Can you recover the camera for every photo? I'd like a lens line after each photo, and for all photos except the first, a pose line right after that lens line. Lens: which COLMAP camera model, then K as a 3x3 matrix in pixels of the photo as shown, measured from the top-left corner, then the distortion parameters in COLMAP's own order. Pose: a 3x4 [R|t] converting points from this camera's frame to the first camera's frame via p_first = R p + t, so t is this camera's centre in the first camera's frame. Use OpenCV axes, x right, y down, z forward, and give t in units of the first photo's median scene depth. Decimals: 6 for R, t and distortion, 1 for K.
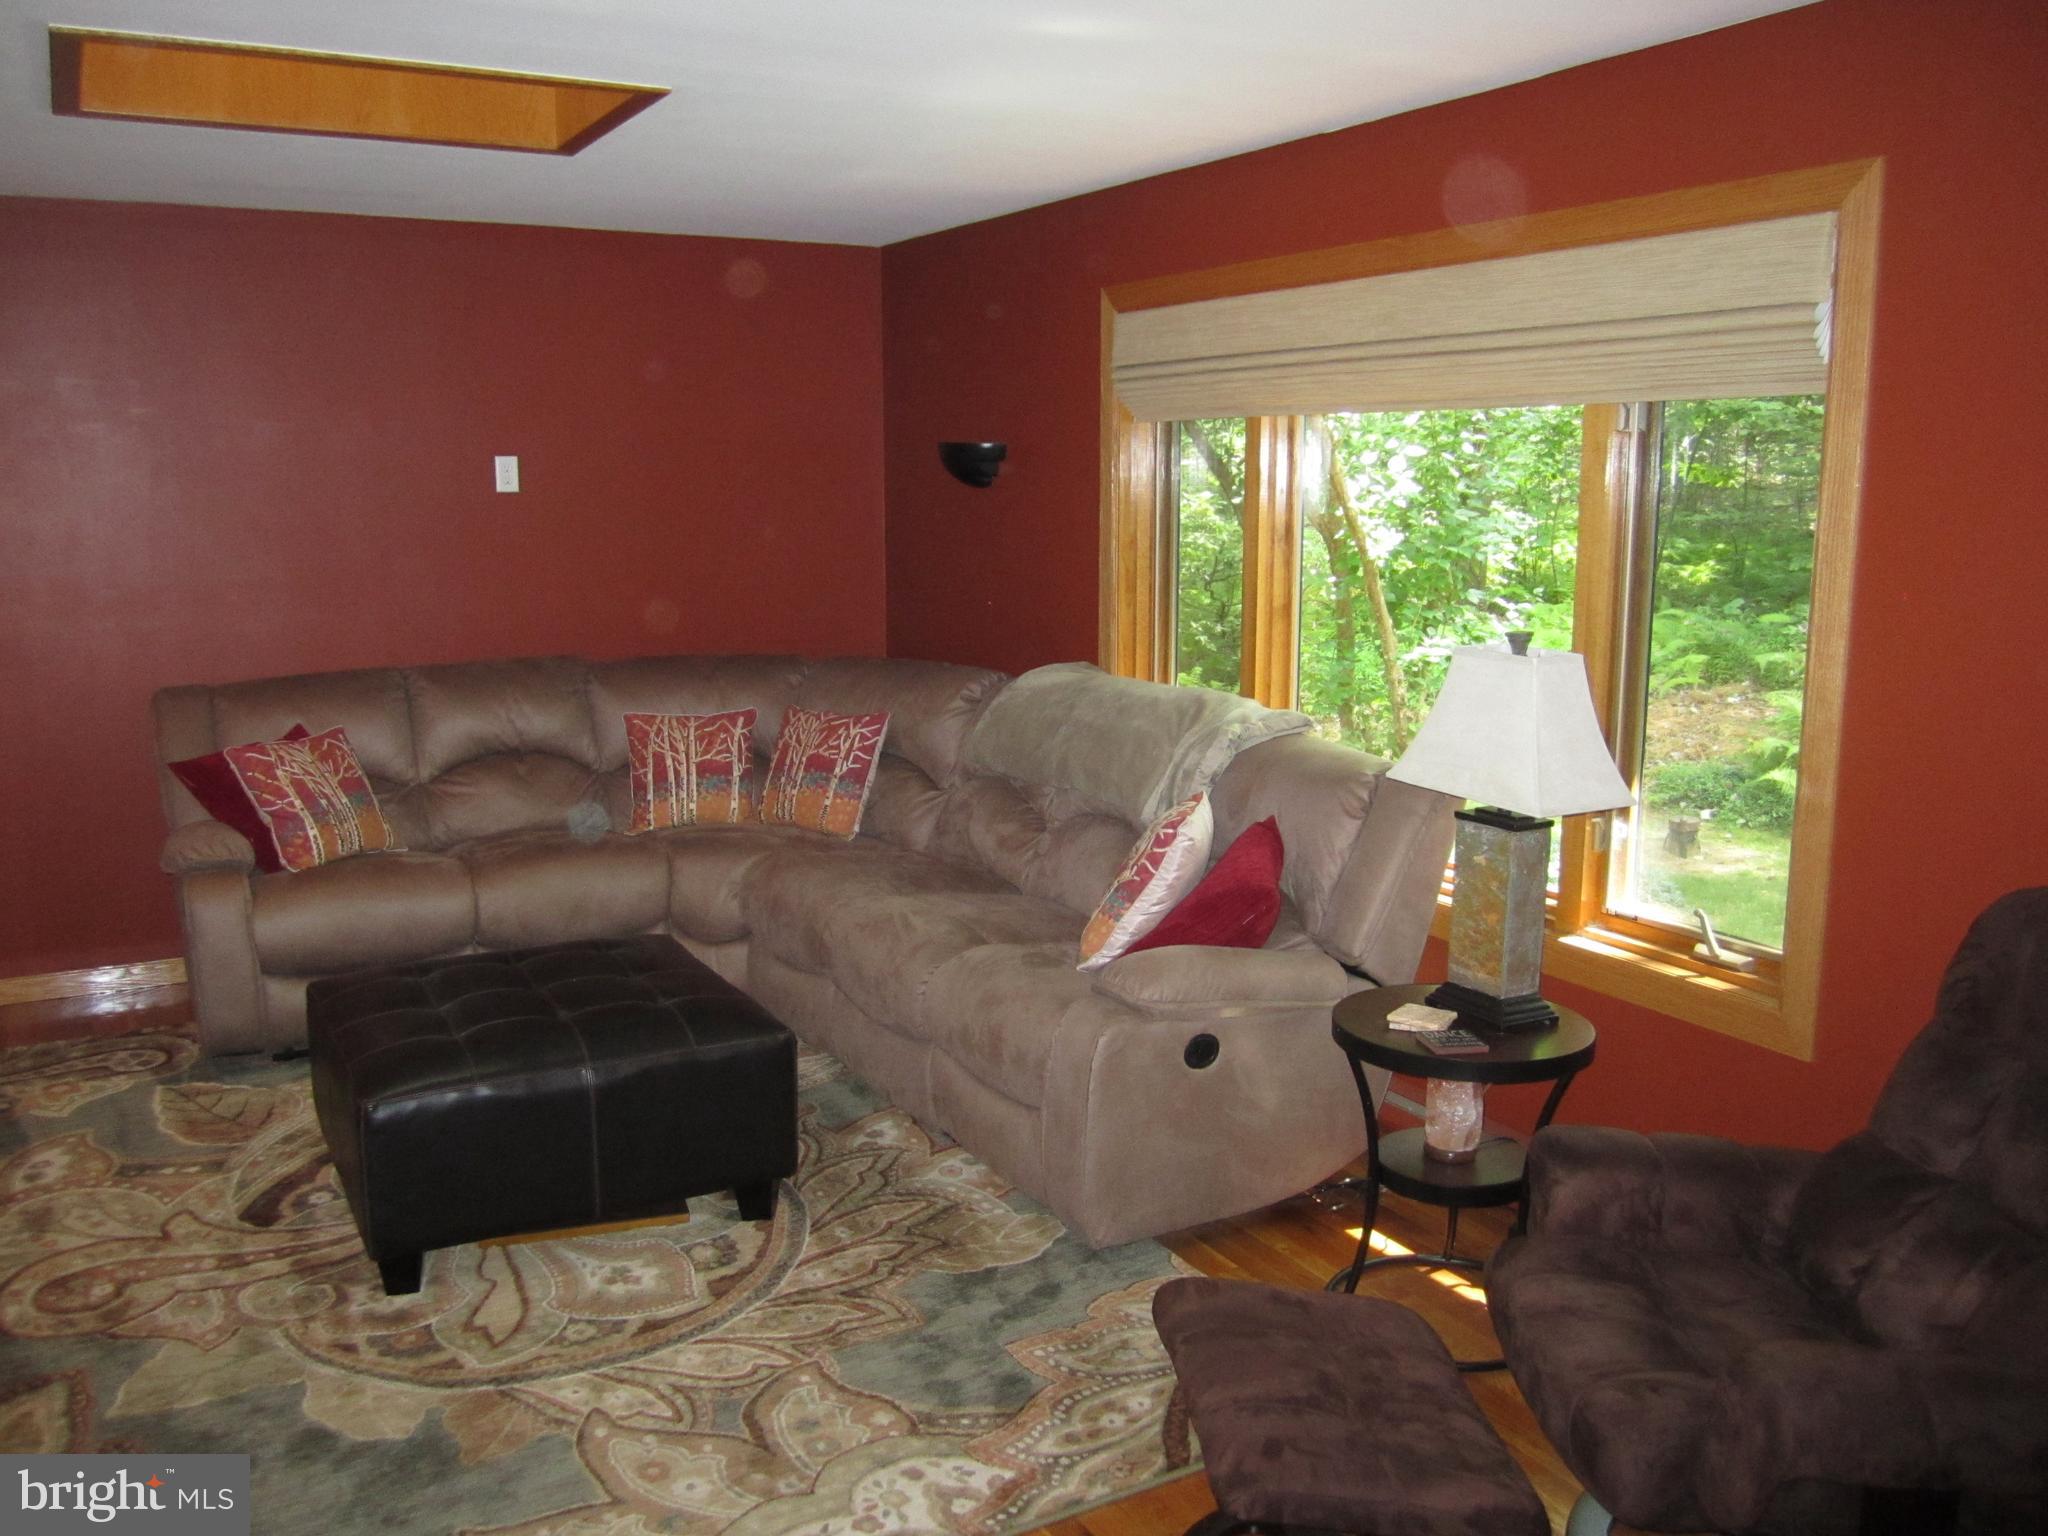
lens RADIAL K [[1691.4, 0, 1014.1], [0, 1691.4, 763.6], [0, 0, 1]] dist [-0.059031, 0.002367]
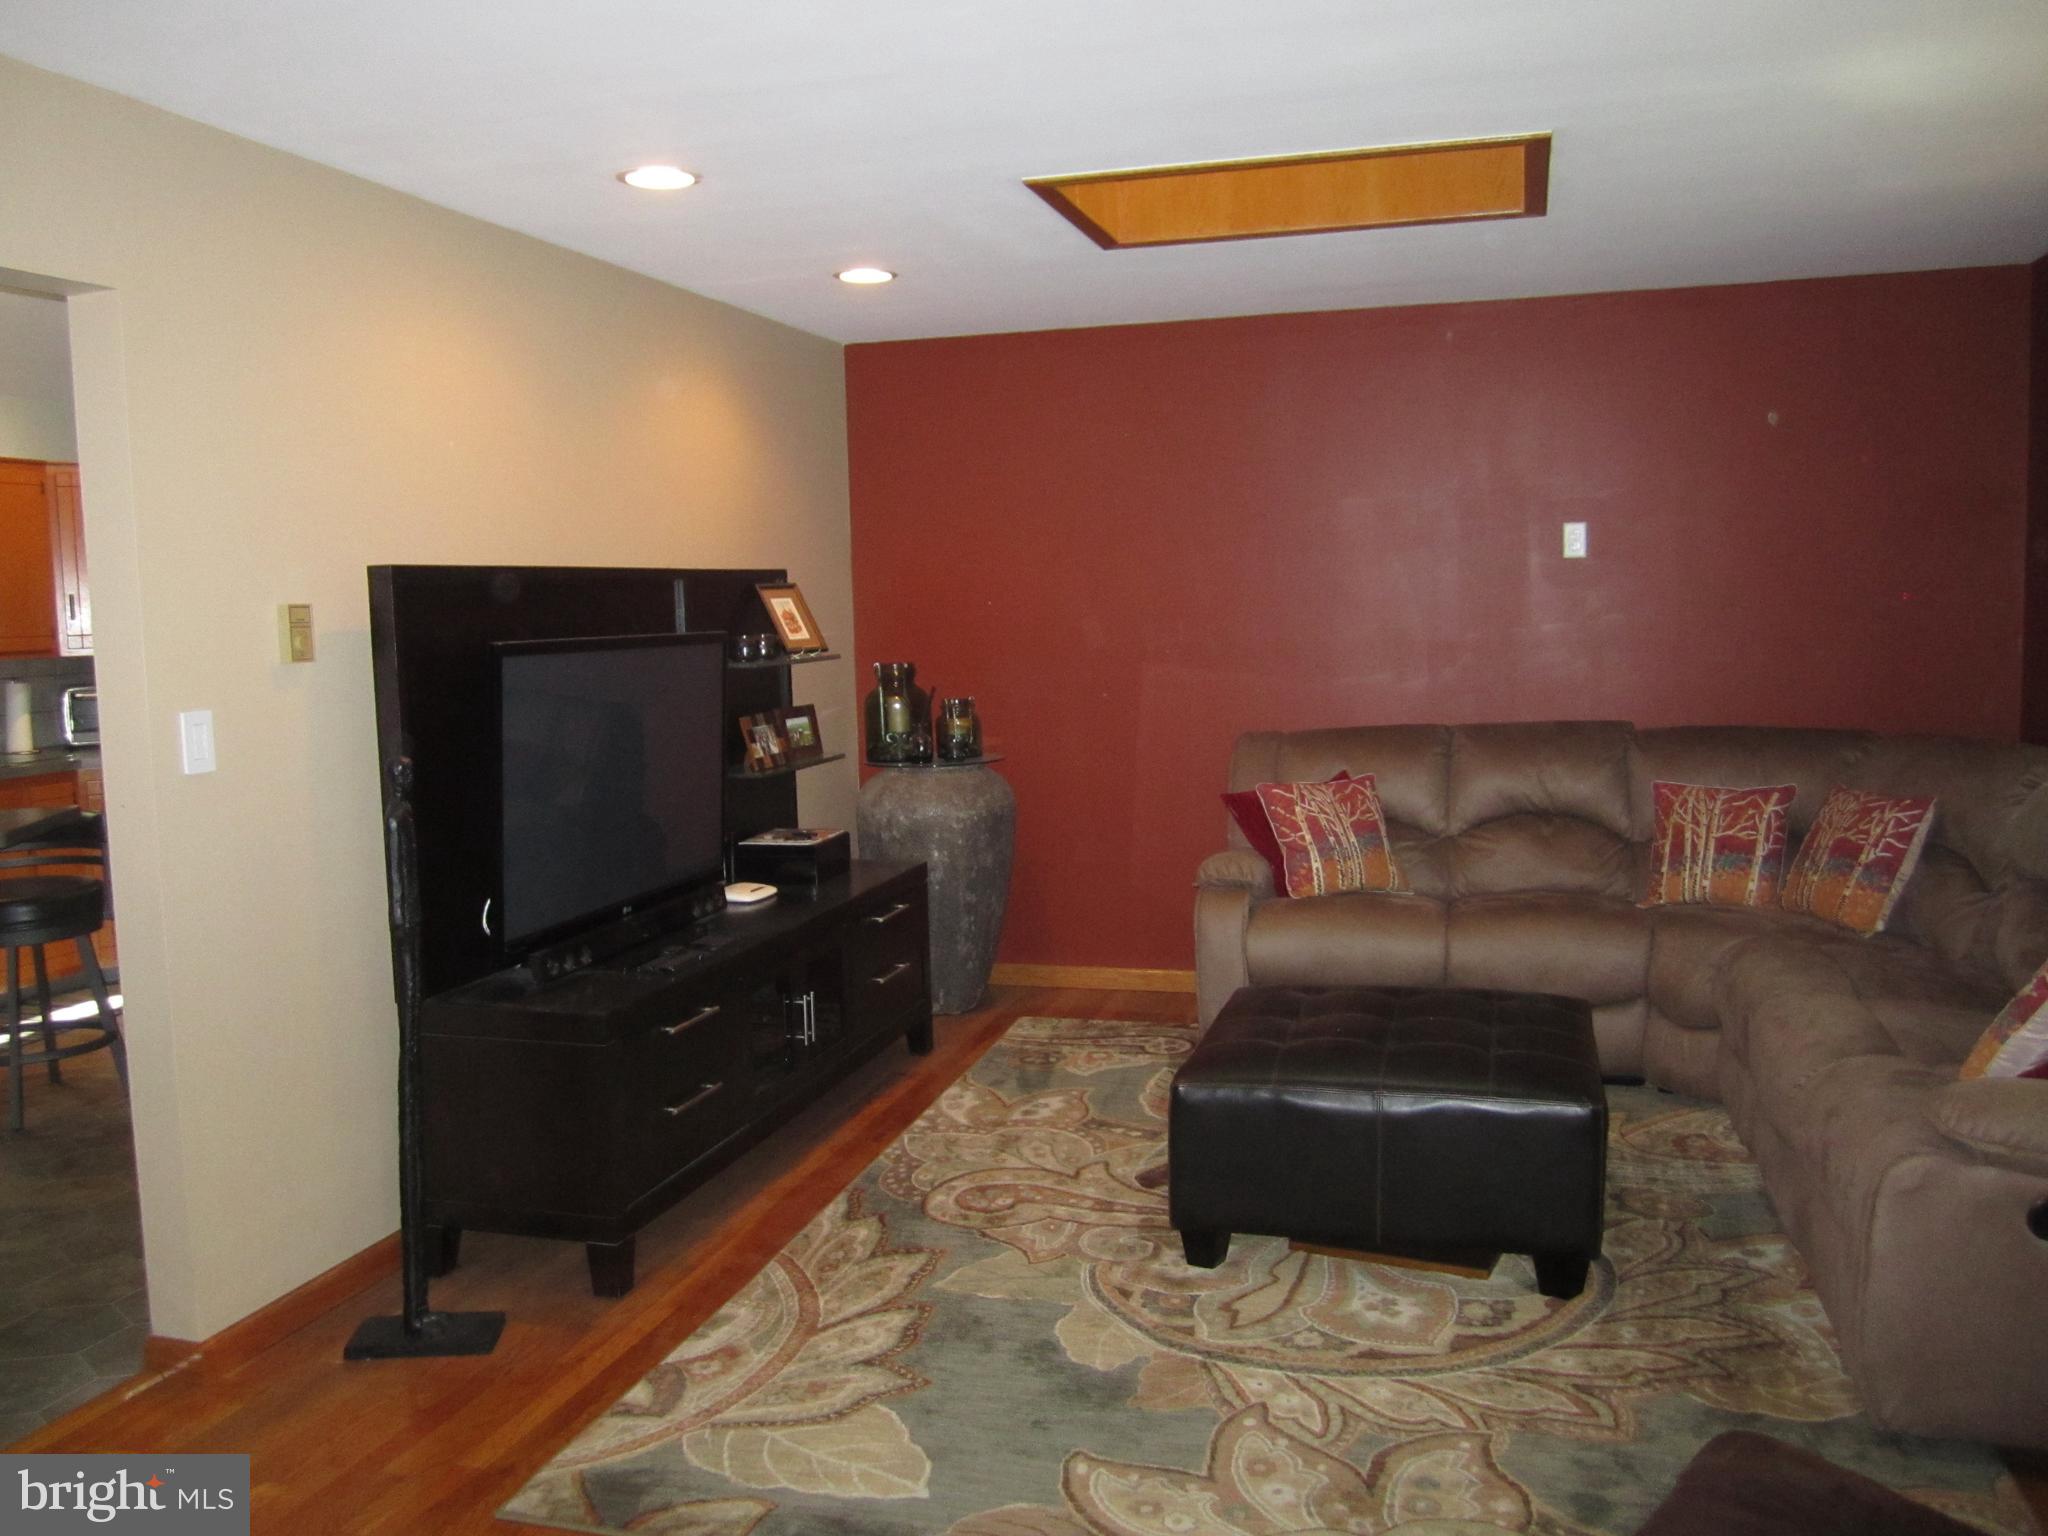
lens RADIAL K [[1691.4, 0, 1003.6], [0, 1691.4, 767.5], [0, 0, 1]] dist [-0.059031, 0.002367]
pose [[0.689902, 0.051541, -0.722066, 0.290194], [-0.094428, 0.995347, -0.019173, 0.022246], [0.717718, 0.081411, 0.691558, 0.103504]]
